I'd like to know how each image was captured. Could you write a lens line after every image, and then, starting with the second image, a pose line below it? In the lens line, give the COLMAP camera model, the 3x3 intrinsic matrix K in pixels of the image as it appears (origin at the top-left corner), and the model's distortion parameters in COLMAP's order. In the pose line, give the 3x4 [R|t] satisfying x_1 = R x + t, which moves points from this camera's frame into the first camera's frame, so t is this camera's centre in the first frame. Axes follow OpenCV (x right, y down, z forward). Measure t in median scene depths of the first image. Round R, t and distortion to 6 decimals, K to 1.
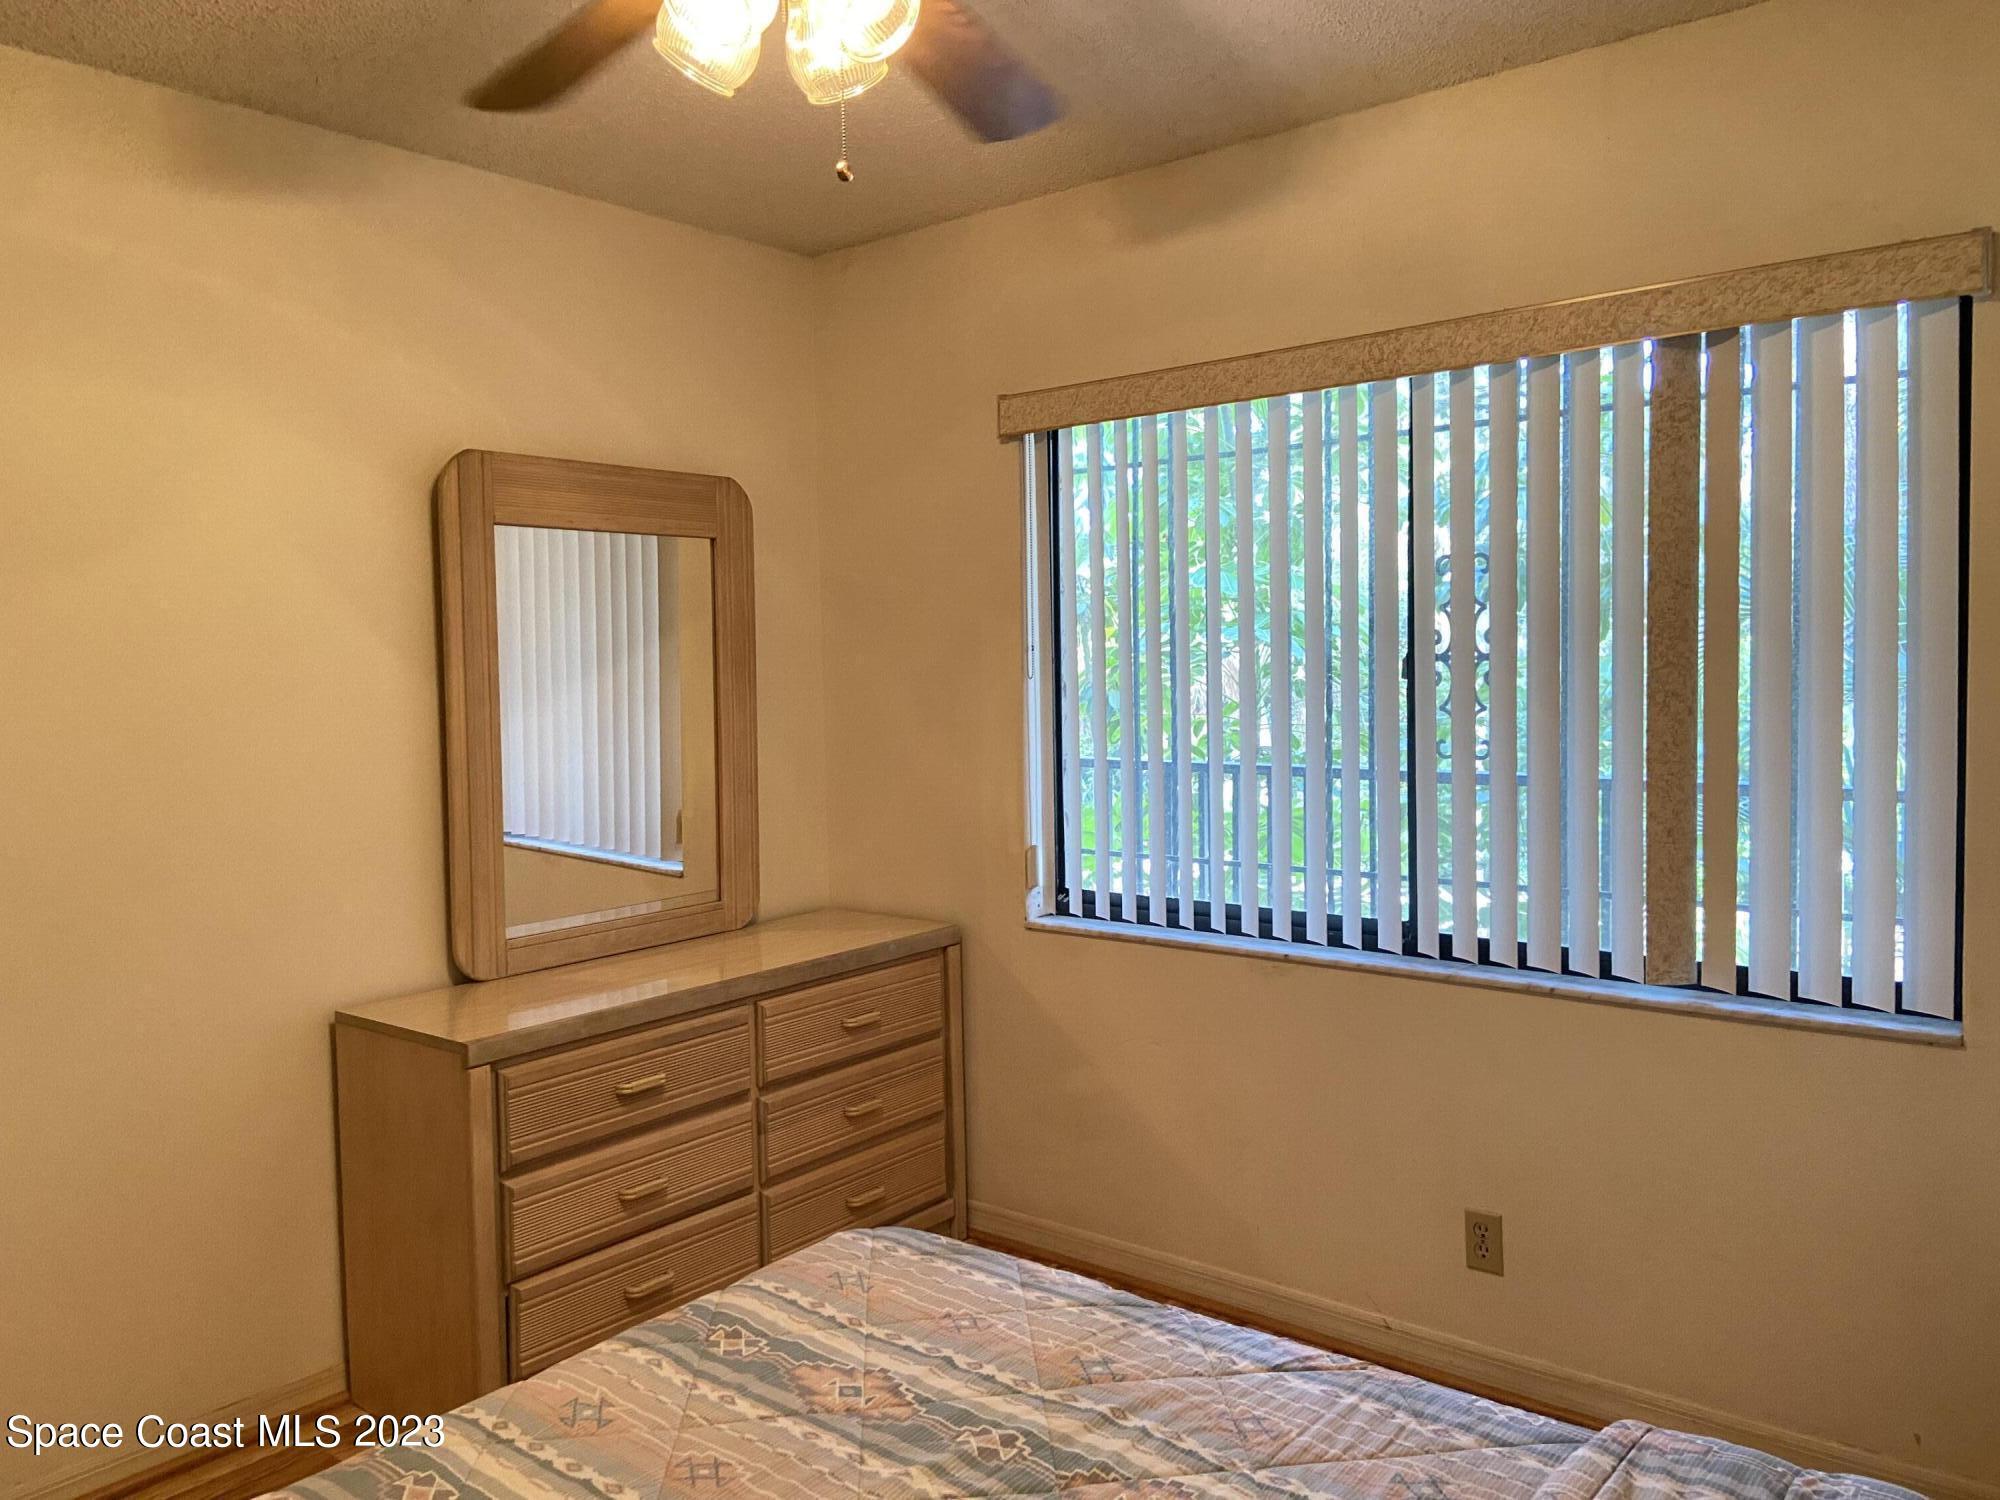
lens RADIAL K [[1519.2, 0, 993.0], [0, 1519.2, 737.4], [0, 0, 1]] dist [0.059680, -0.015158]
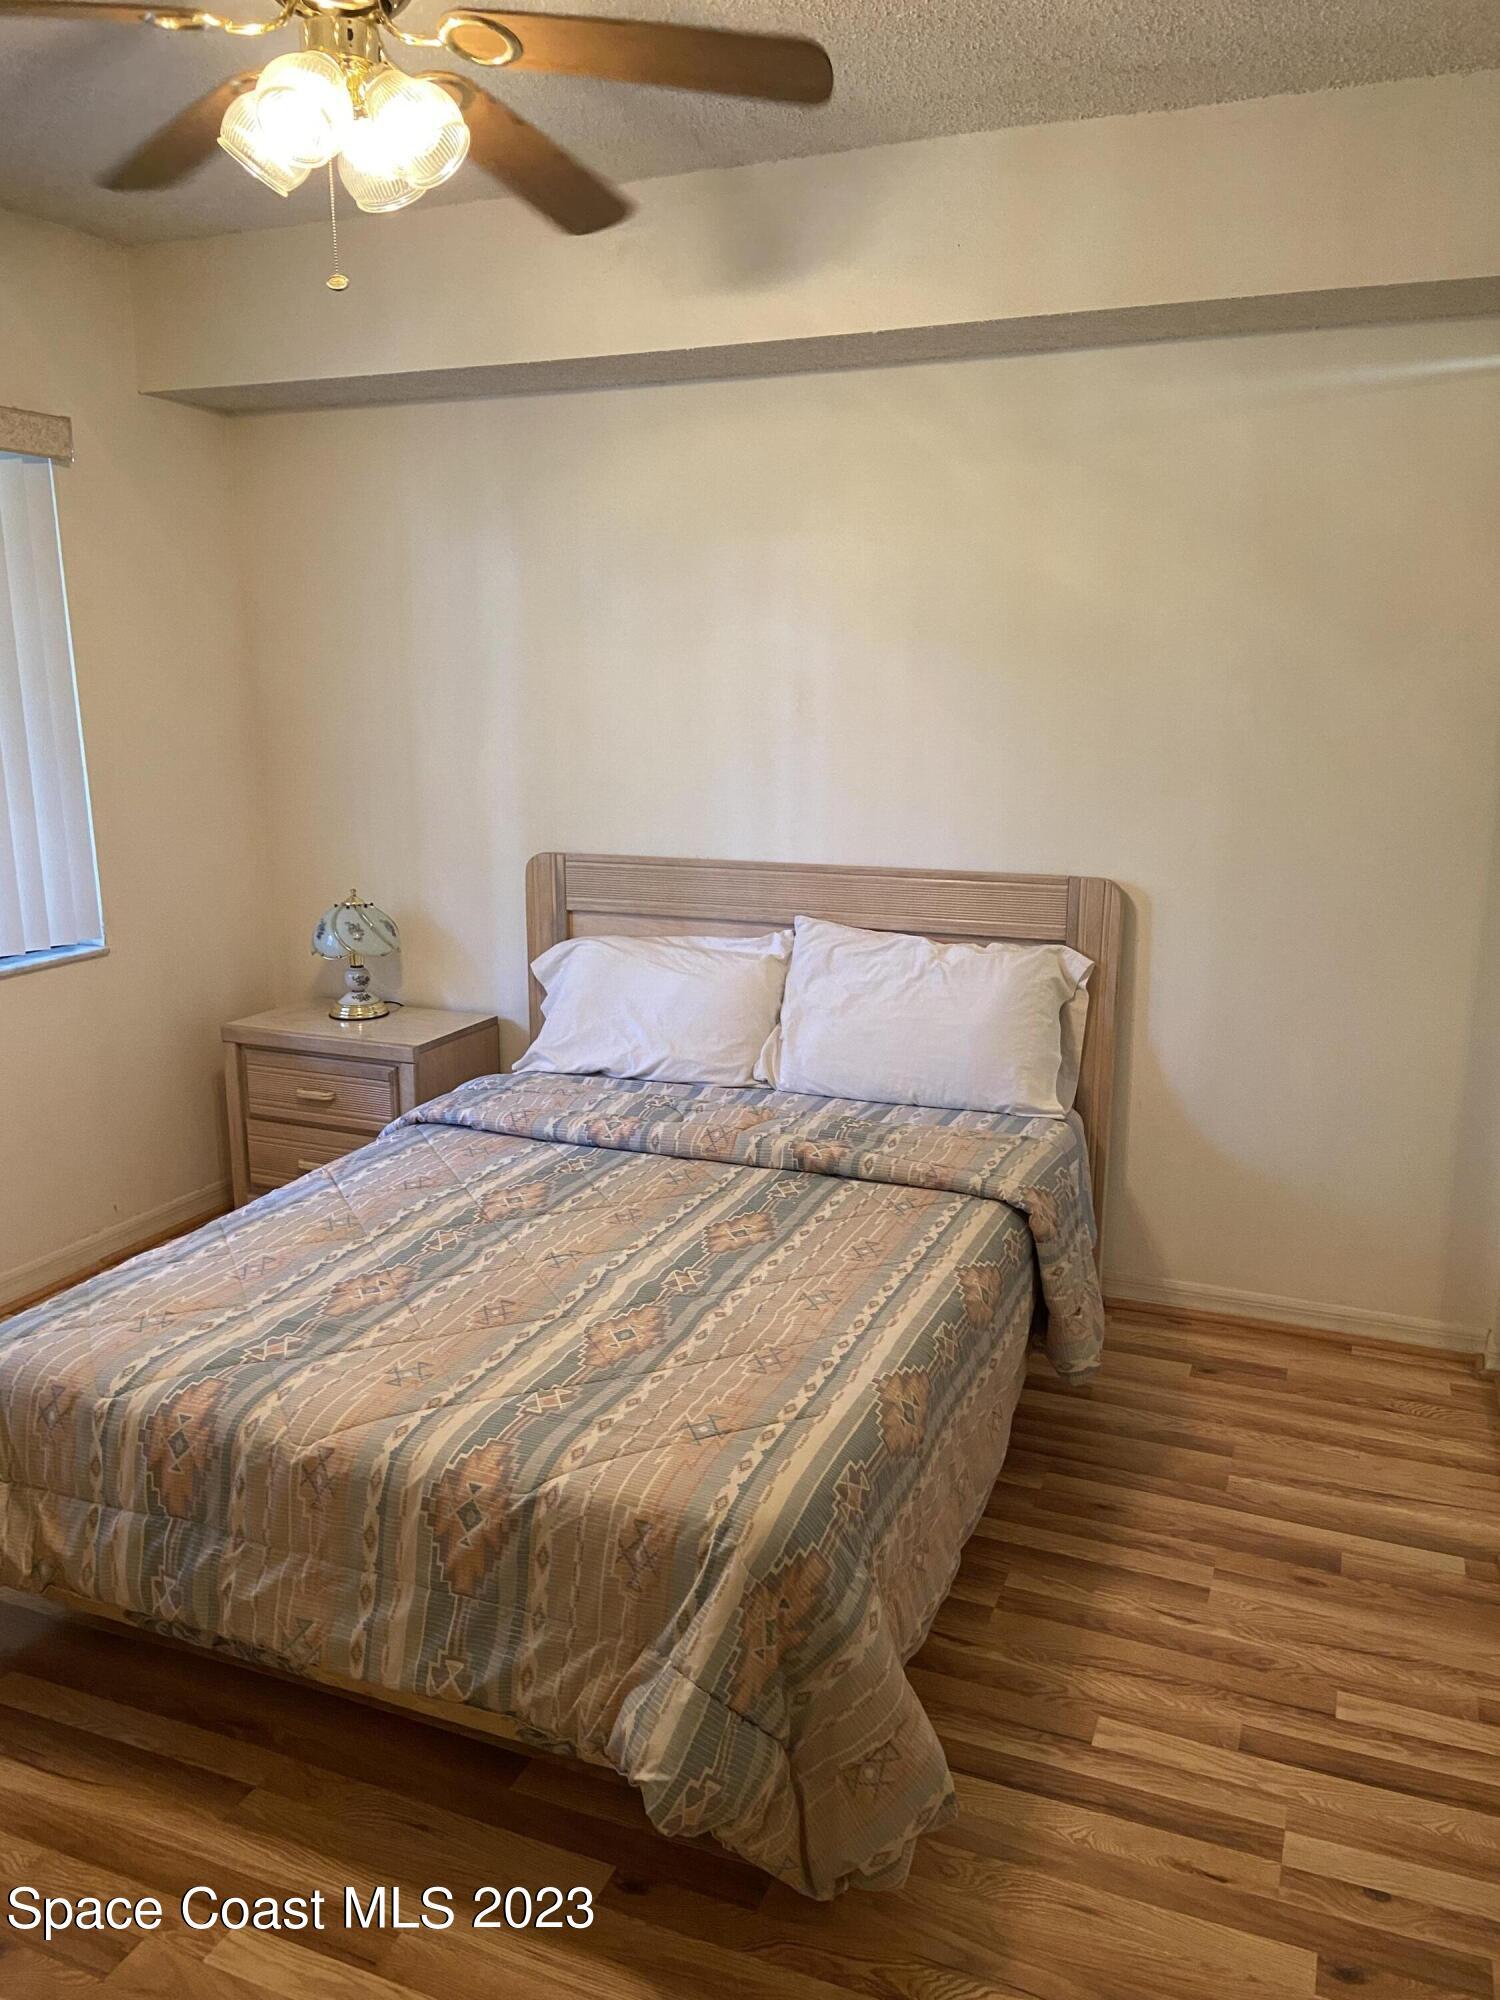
lens RADIAL K [[1519.2, 0, 742.2], [0, 1519.2, 999.2], [0, 0, 1]] dist [0.059680, -0.015158]
pose [[-0.290381, -0.187562, 0.938349, -1.304696], [0.057612, 0.975397, 0.212796, -0.065443], [-0.955175, 0.115852, -0.272431, 0.995434]]
